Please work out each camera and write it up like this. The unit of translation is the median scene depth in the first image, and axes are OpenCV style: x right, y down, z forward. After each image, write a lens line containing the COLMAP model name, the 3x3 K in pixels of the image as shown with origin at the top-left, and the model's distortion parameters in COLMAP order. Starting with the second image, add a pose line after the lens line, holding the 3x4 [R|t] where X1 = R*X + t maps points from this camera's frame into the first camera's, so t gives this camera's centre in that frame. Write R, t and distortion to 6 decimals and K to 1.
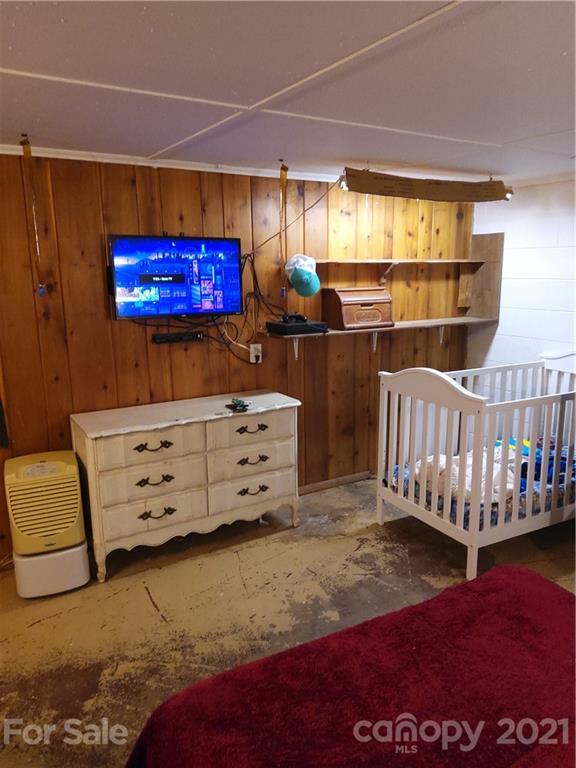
lens RADIAL K [[580.9, 0, 288.8], [0, 580.9, 384.9], [0, 0, 1]] dist [0.080198, -0.125797]
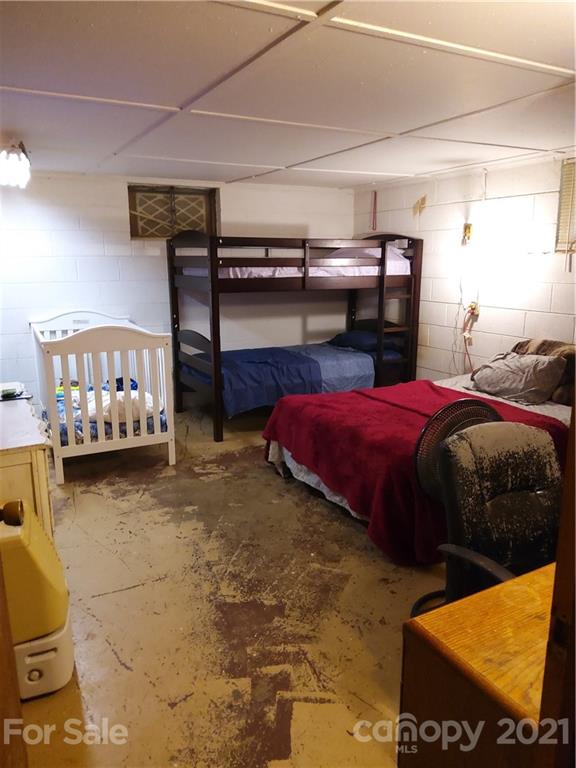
lens RADIAL K [[580.9, 0, 289.2], [0, 580.9, 384.3], [0, 0, 1]] dist [0.080198, -0.125797]
pose [[0.027801, -0.212174, 0.976836, -1.051326], [0.209301, 0.956789, 0.201863, -0.083649], [-0.977456, 0.198841, 0.071008, 0.588667]]
